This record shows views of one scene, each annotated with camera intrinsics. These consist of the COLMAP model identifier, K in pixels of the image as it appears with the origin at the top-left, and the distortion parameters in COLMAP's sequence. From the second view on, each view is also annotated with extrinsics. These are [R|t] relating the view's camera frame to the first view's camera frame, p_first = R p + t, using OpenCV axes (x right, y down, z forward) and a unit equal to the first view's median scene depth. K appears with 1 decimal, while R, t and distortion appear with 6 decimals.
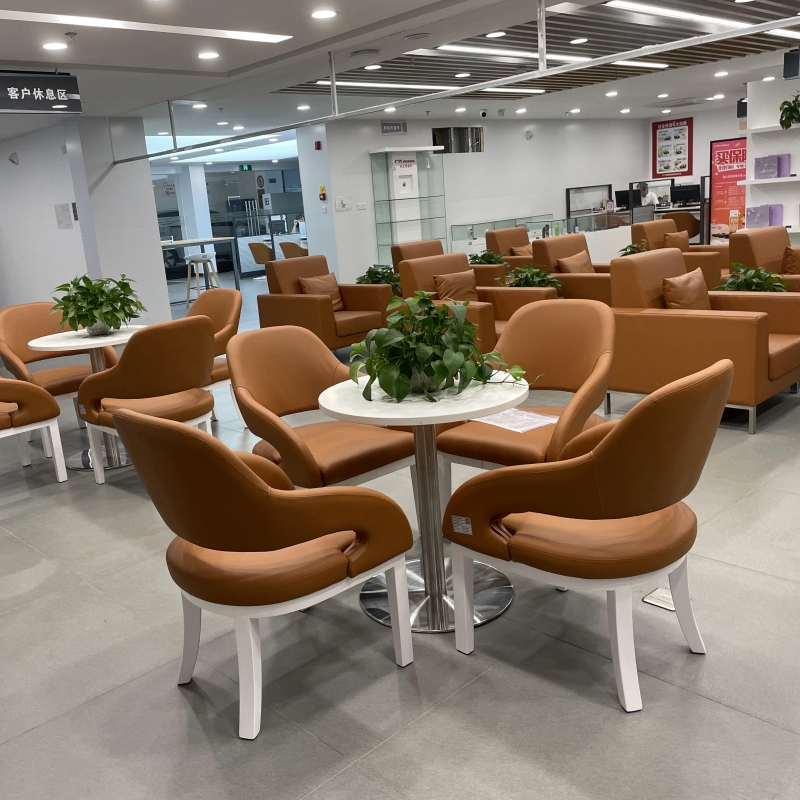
lens RADIAL K [[834.1, 0, 365.2], [0, 834.1, 397.7], [0, 0, 1]] dist [0.089221, -0.132451]
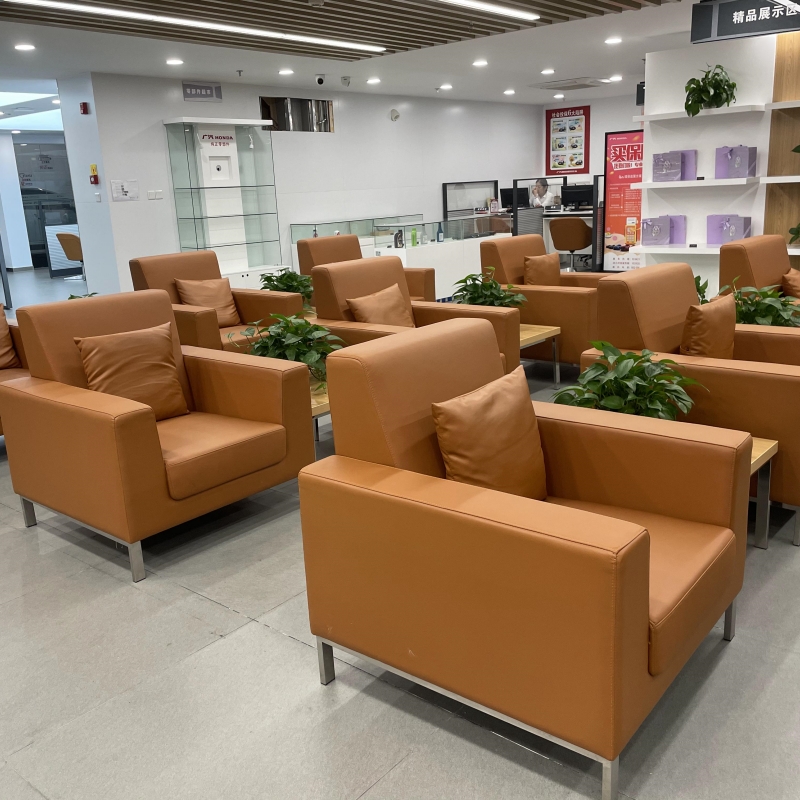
lens RADIAL K [[832.4, 0, 400.0], [0, 832.4, 400.0], [0, 0, 1]] dist [0.126040, -0.225553]
pose [[0.991148, 0.004426, 0.132689, 0.100075], [-0.006717, 0.999836, 0.016820, -0.054019], [-0.132593, -0.017563, 0.991015, 0.202441]]
